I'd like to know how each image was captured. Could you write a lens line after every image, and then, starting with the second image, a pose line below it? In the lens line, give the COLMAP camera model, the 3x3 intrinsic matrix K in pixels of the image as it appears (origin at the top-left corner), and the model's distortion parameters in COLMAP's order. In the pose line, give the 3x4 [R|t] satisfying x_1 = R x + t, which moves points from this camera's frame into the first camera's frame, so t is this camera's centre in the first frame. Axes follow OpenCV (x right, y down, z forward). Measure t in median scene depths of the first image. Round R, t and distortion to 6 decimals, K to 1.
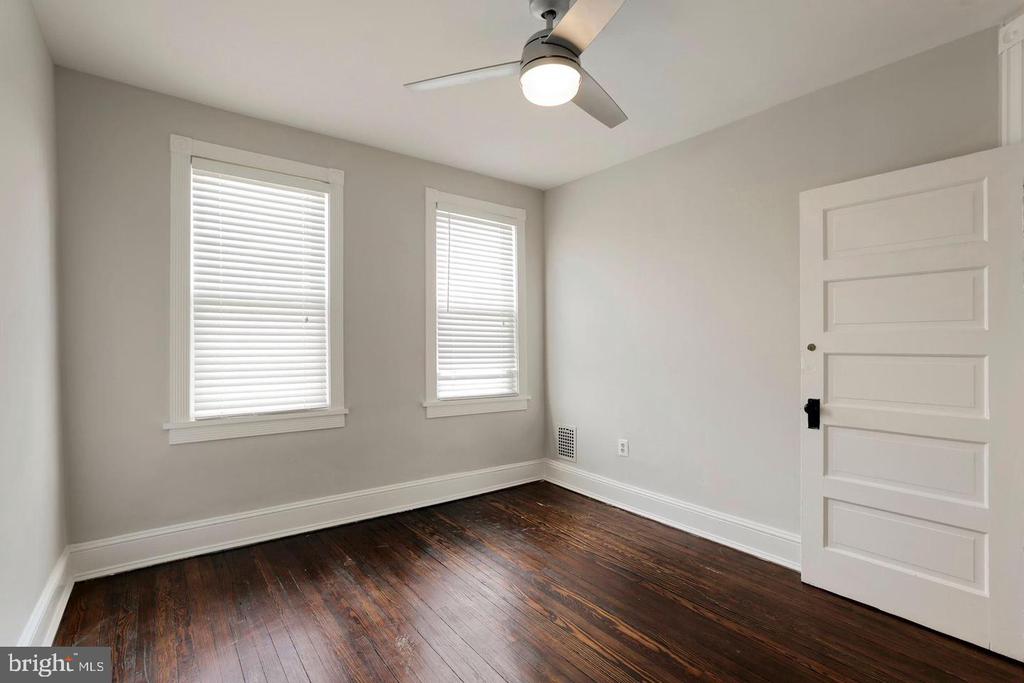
lens RADIAL K [[487.9, 0, 507.8], [0, 487.9, 330.8], [0, 0, 1]] dist [-0.021544, 0.009183]
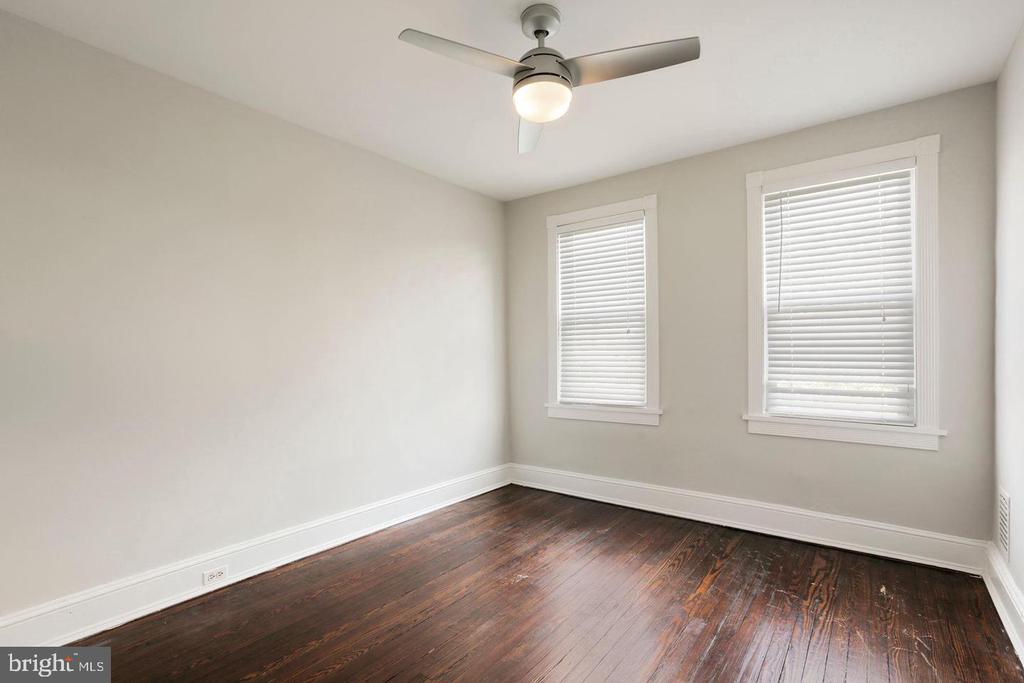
lens RADIAL K [[487.9, 0, 517.6], [0, 487.9, 349.9], [0, 0, 1]] dist [-0.021544, 0.009183]
pose [[0.257978, -0.013270, -0.966060, 0.636673], [0.033618, 0.999423, -0.004751, 0.018514], [0.965566, -0.031251, 0.258275, 0.396252]]
